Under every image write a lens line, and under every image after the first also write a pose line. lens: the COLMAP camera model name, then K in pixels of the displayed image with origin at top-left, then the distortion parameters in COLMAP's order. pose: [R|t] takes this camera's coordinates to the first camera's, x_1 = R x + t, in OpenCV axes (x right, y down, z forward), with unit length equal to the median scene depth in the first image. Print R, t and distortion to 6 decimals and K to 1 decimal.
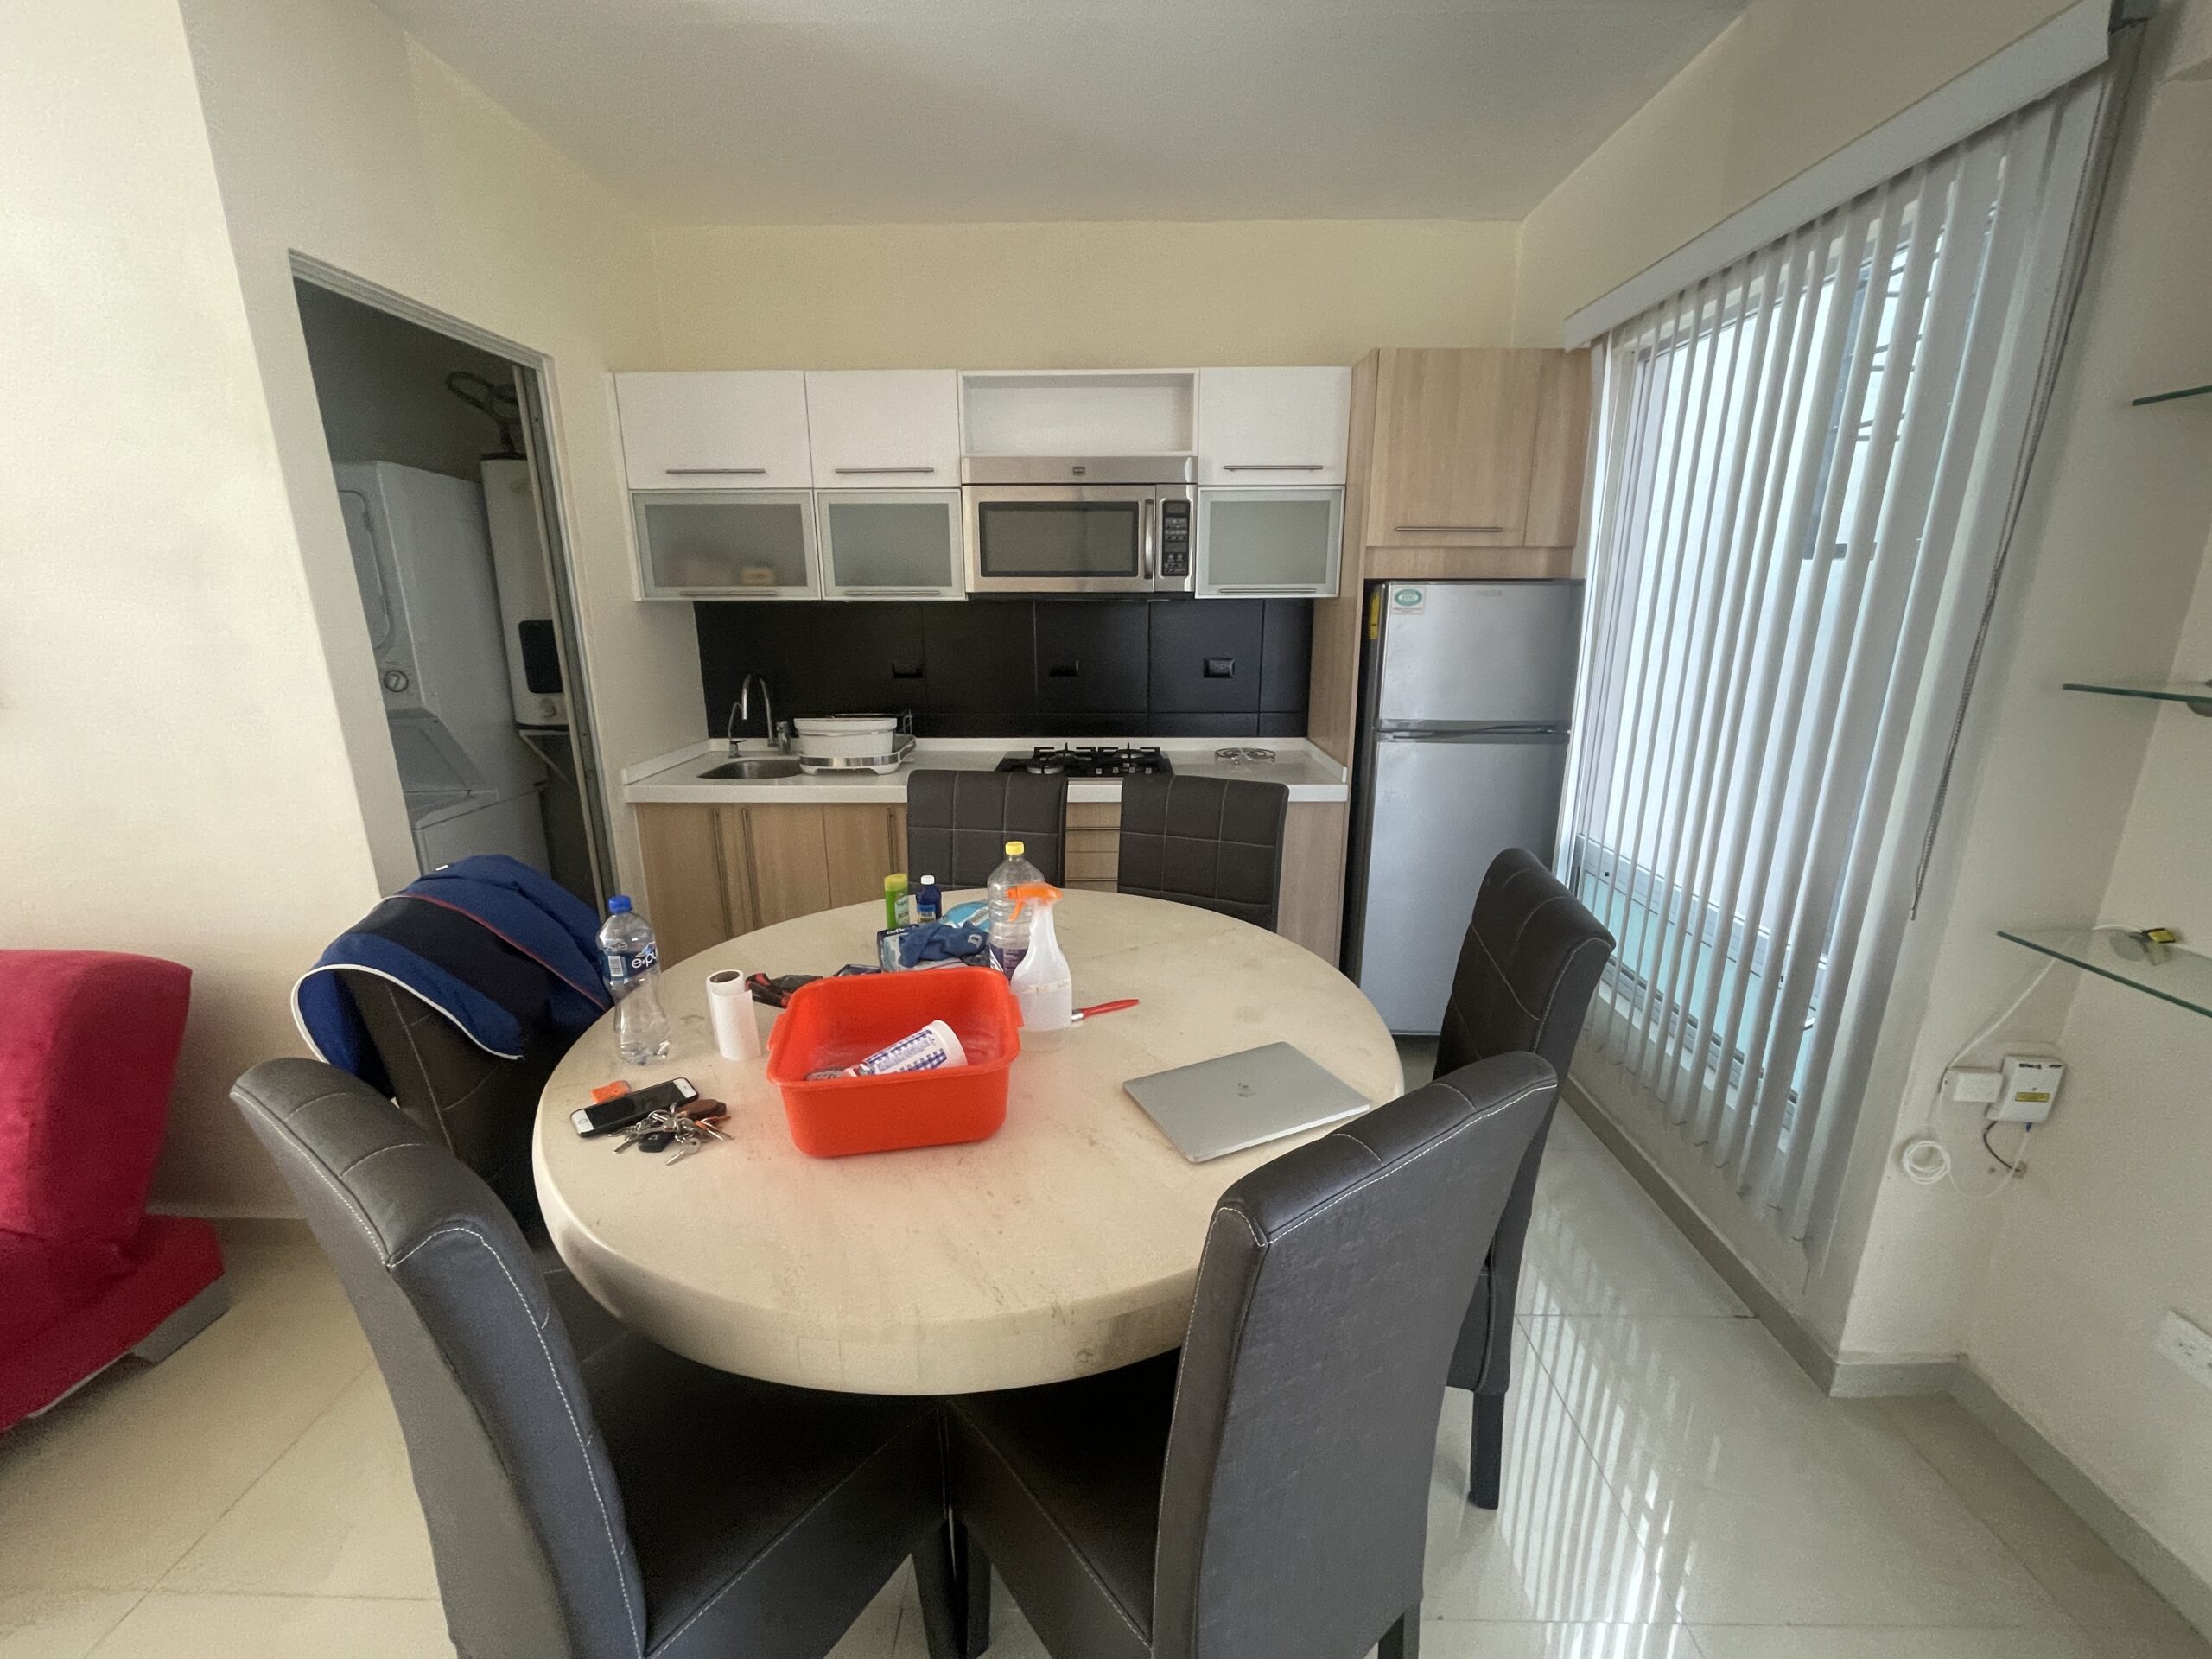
lens RADIAL K [[886.4, 0, 1096.5], [0, 886.4, 831.4], [0, 0, 1]] dist [-0.001479, -0.000713]
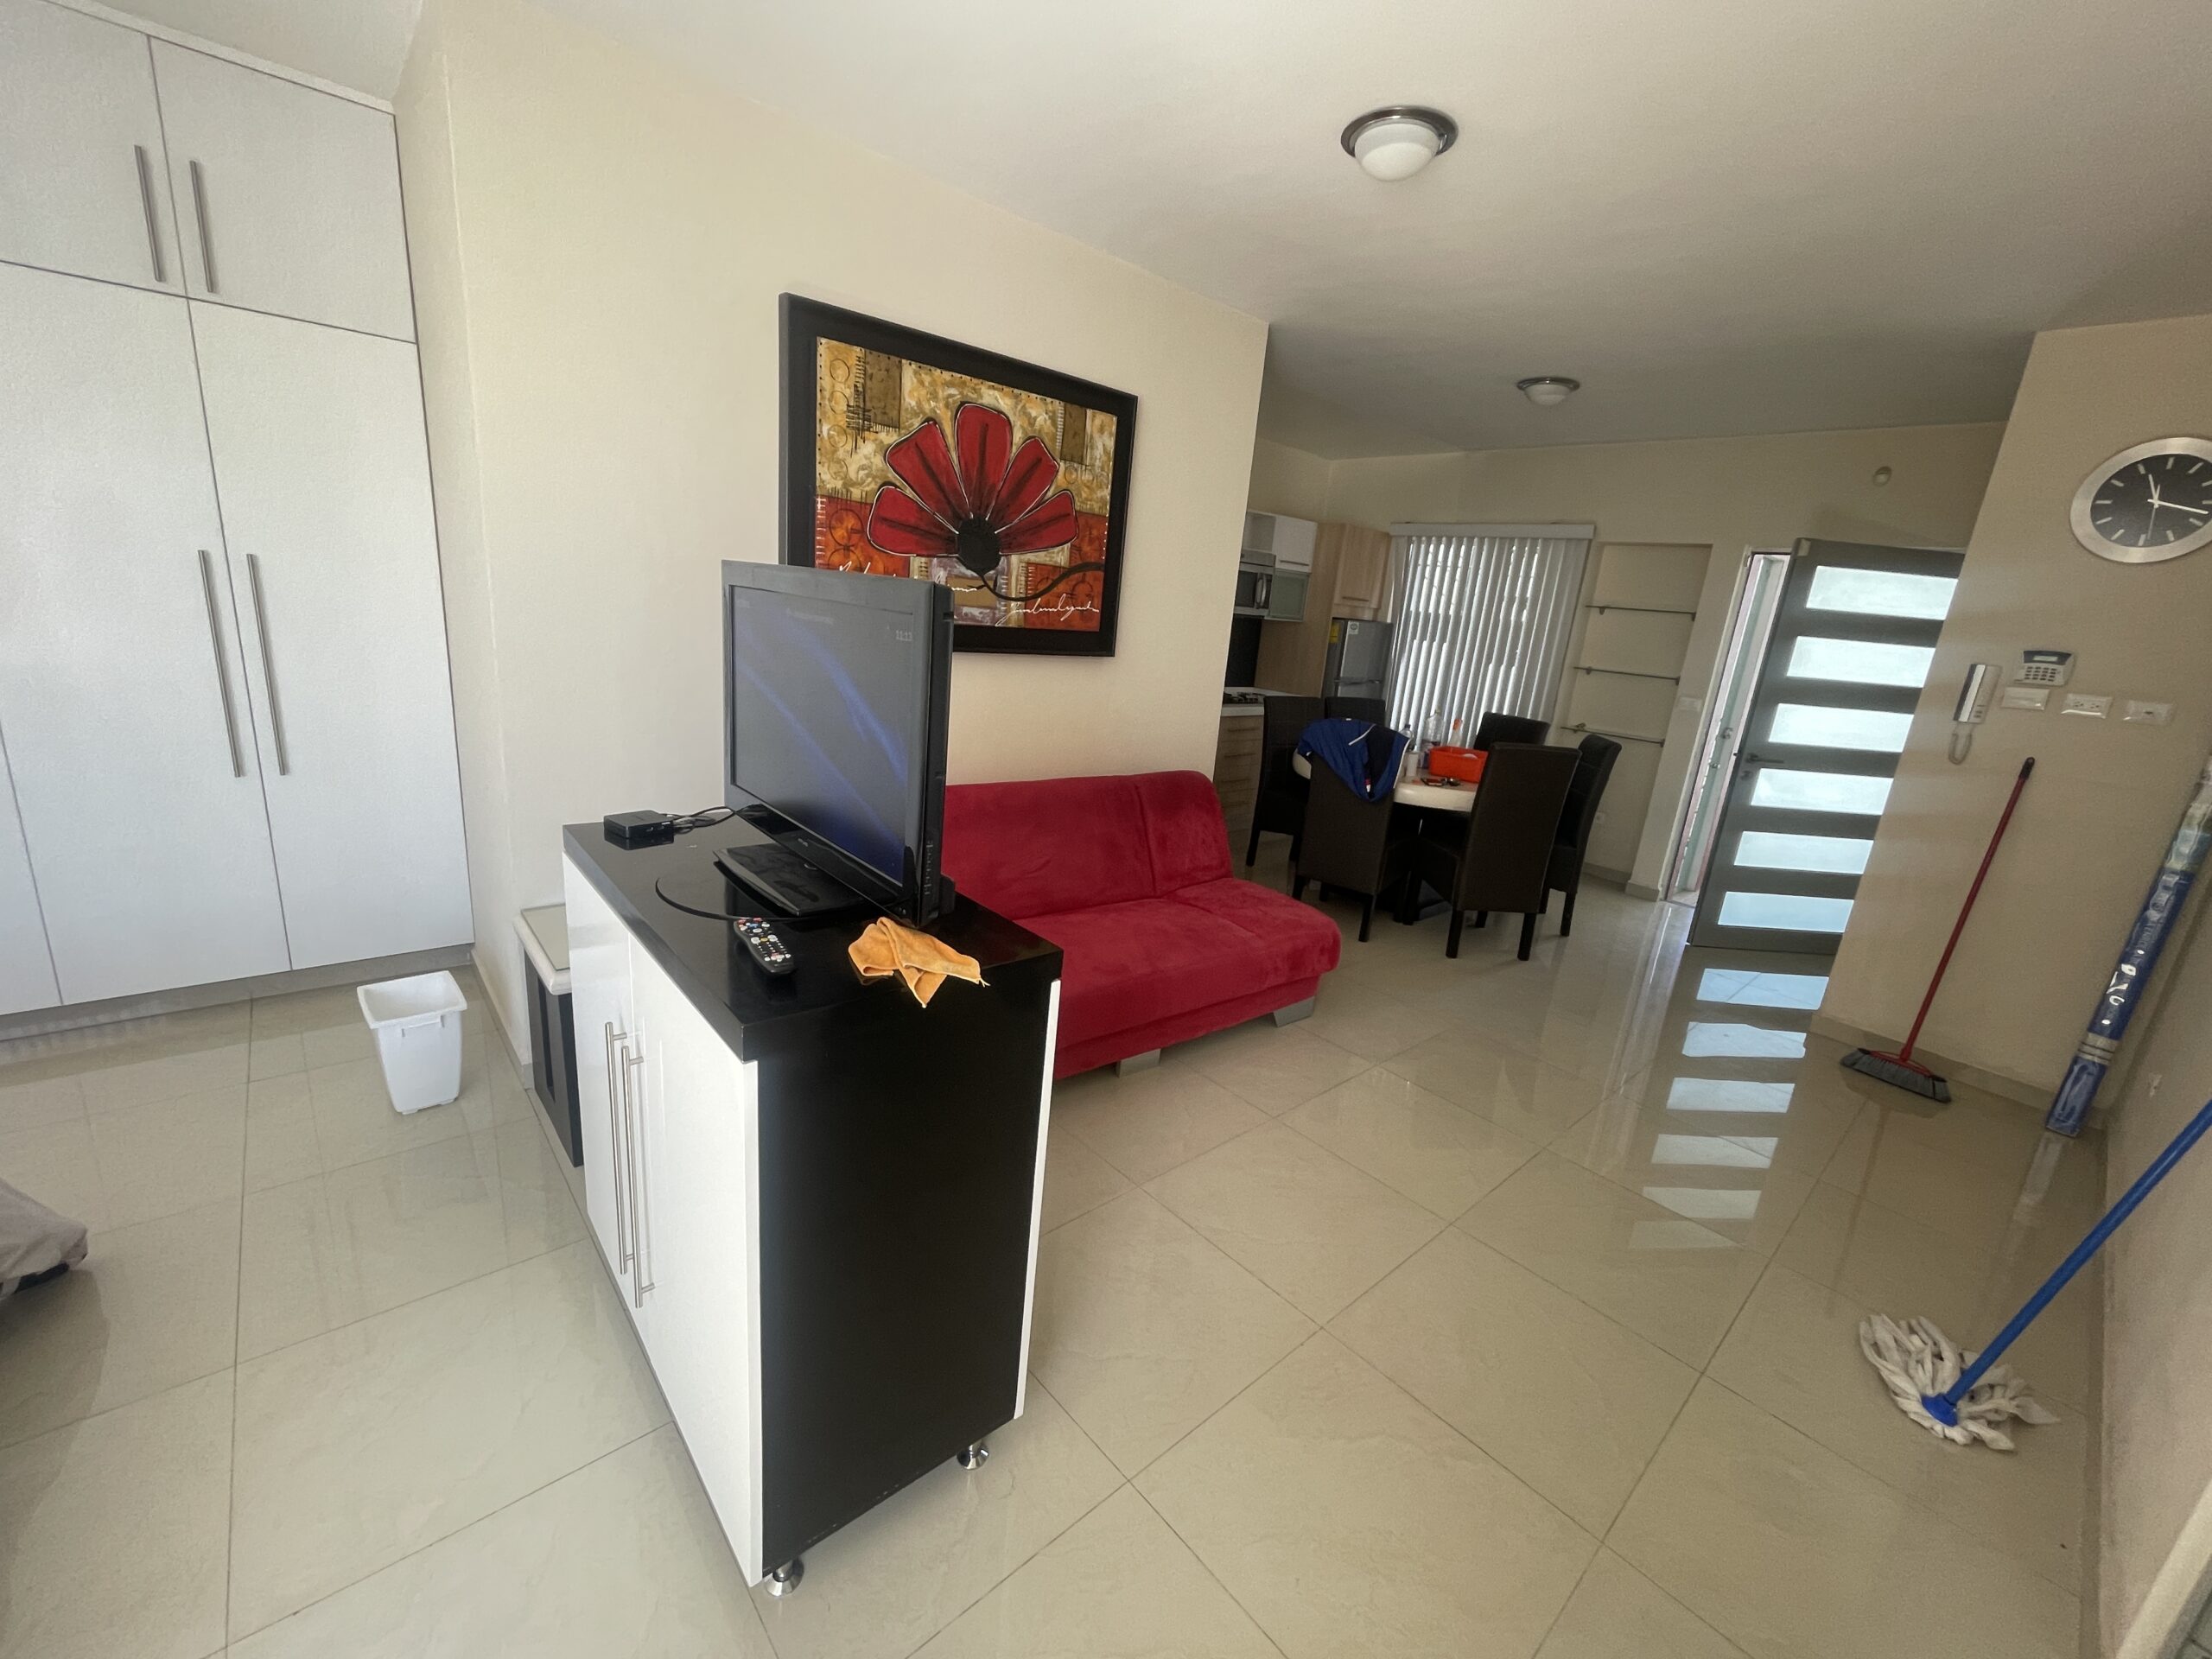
lens RADIAL K [[889.7, 0, 1106.0], [0, 889.7, 829.5], [0, 0, 1]] dist [-0.008293, -0.000323]
pose [[0.727705, -0.103445, 0.678045, -1.800626], [0.087656, 0.994481, 0.057646, 0.088343], [-0.680266, 0.017485, 0.732756, -0.314368]]
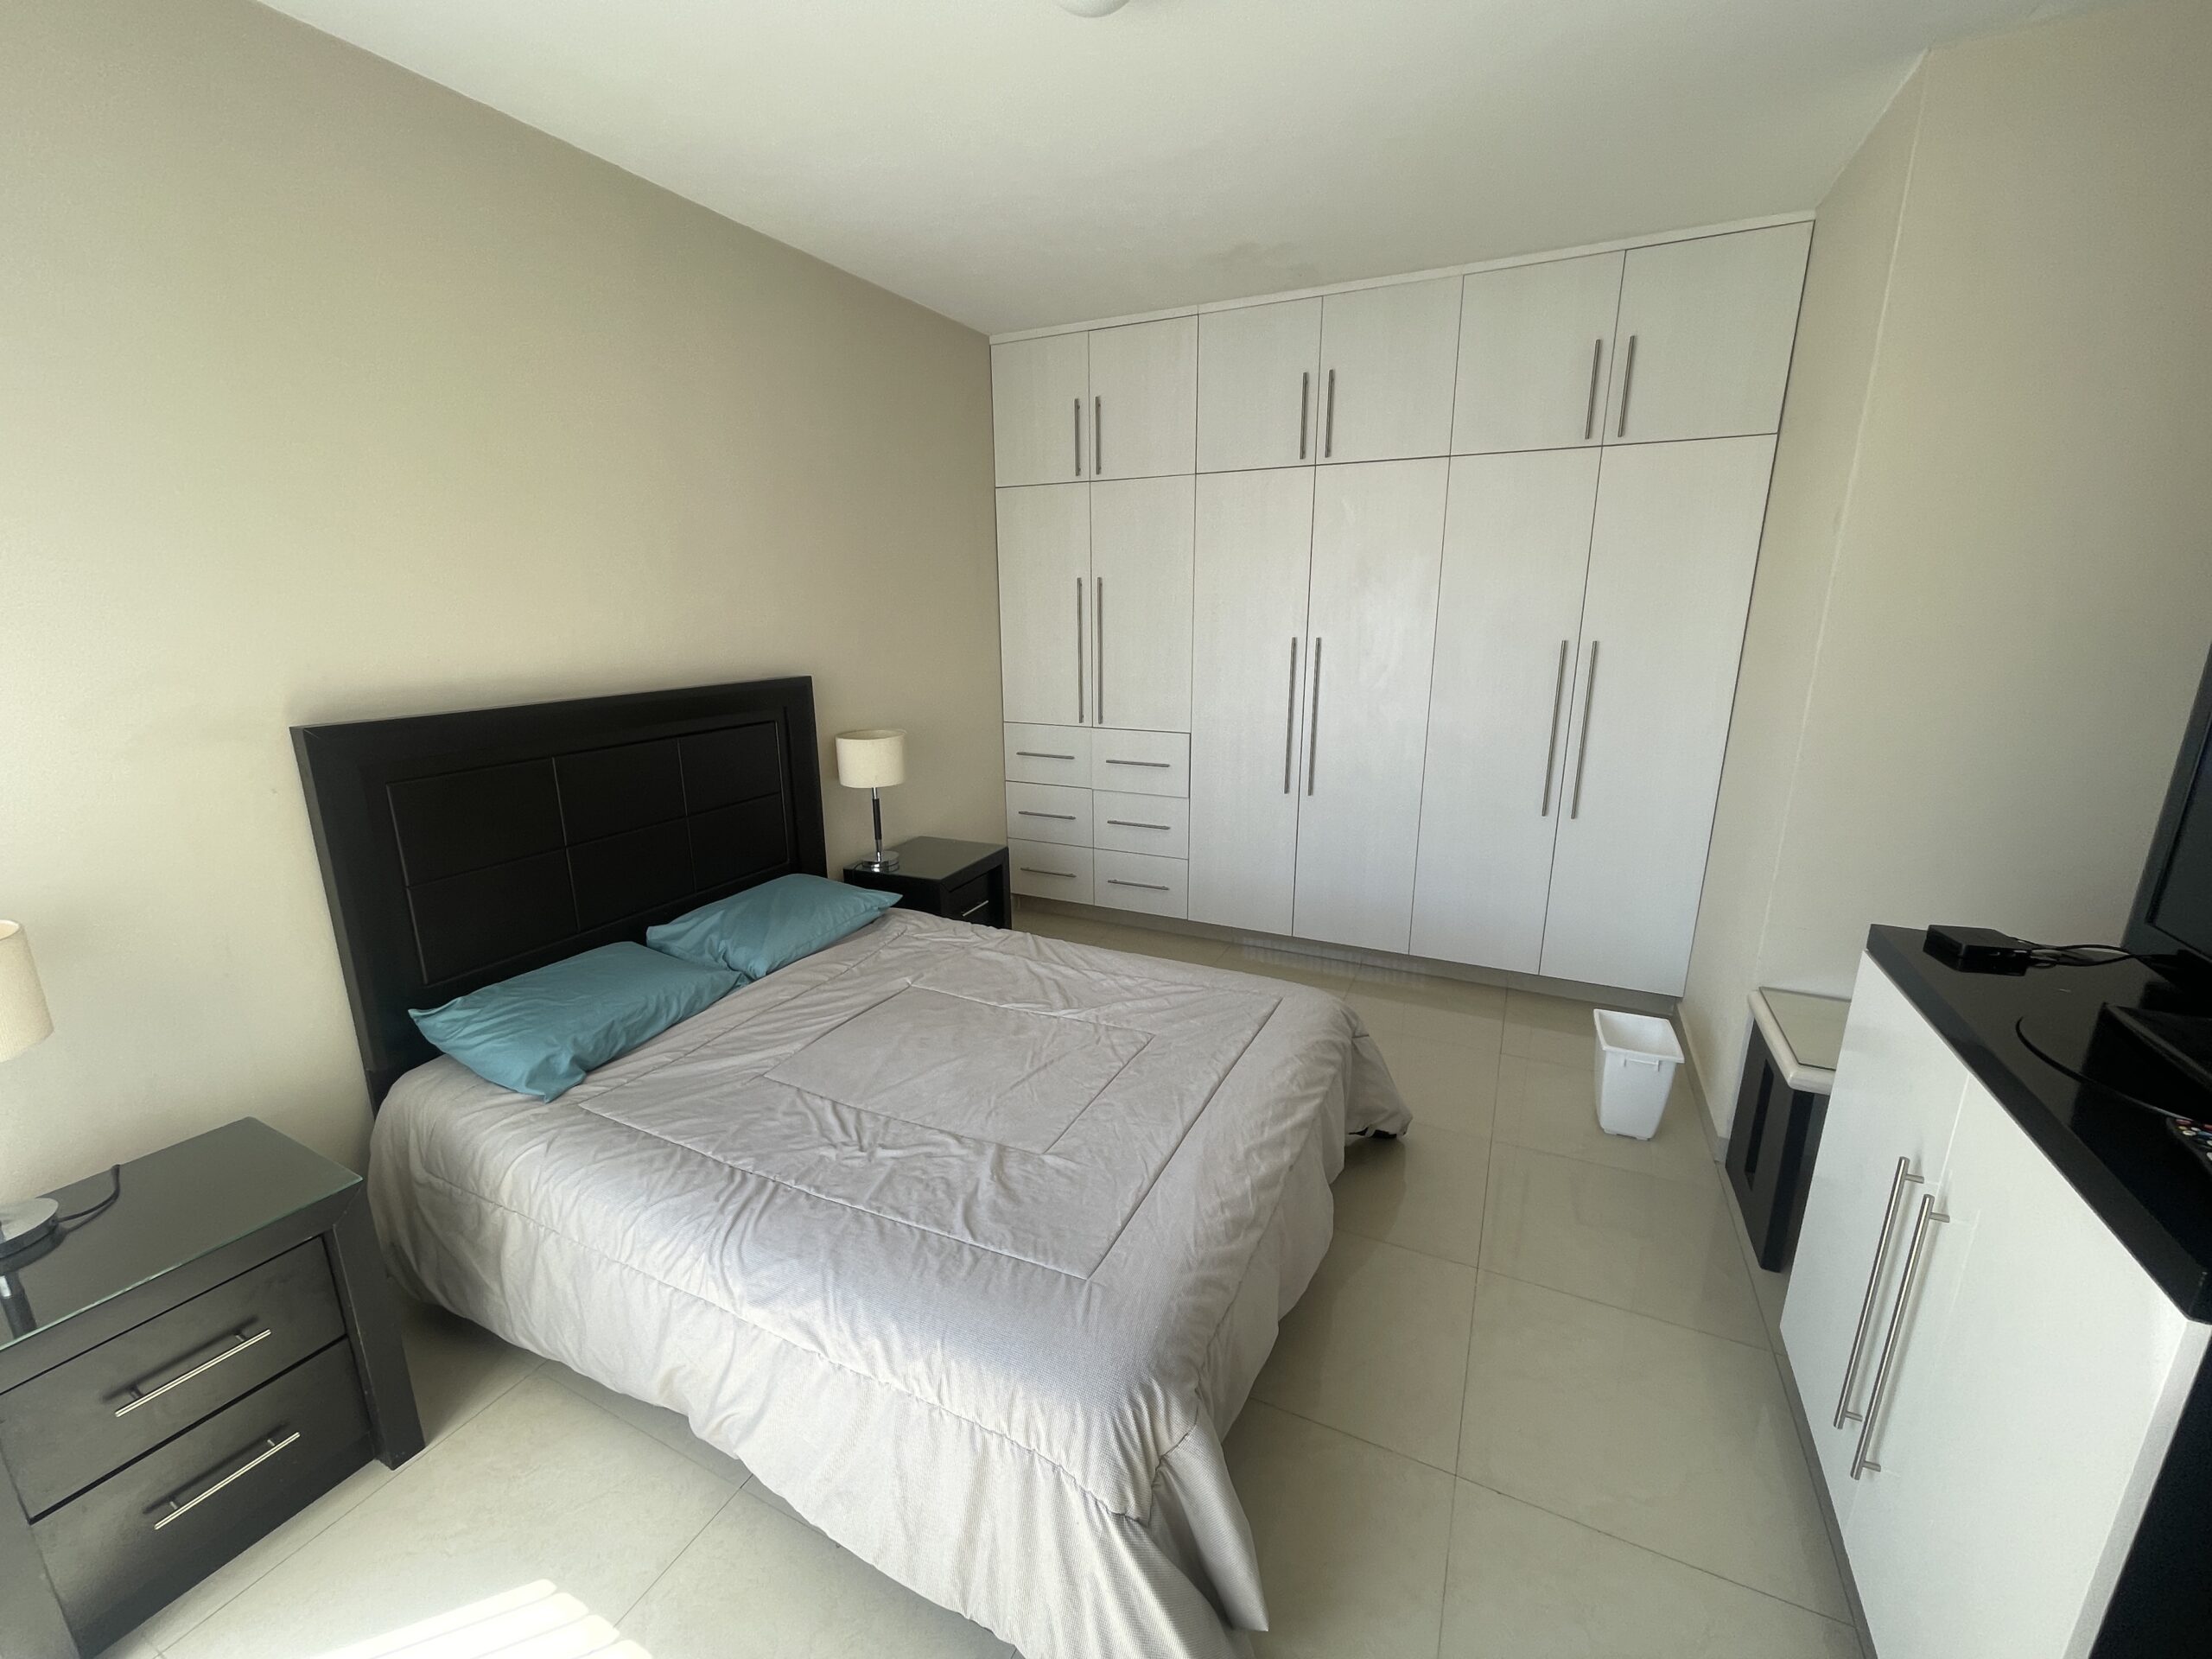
lens RADIAL K [[886.4, 0, 1096.5], [0, 886.4, 831.4], [0, 0, 1]] dist [-0.001479, -0.000713]
pose [[0.908277, 0.102344, -0.405657, -1.867143], [-0.105996, 0.994275, 0.013520, 0.077116], [0.404718, 0.030719, 0.913925, -0.329107]]
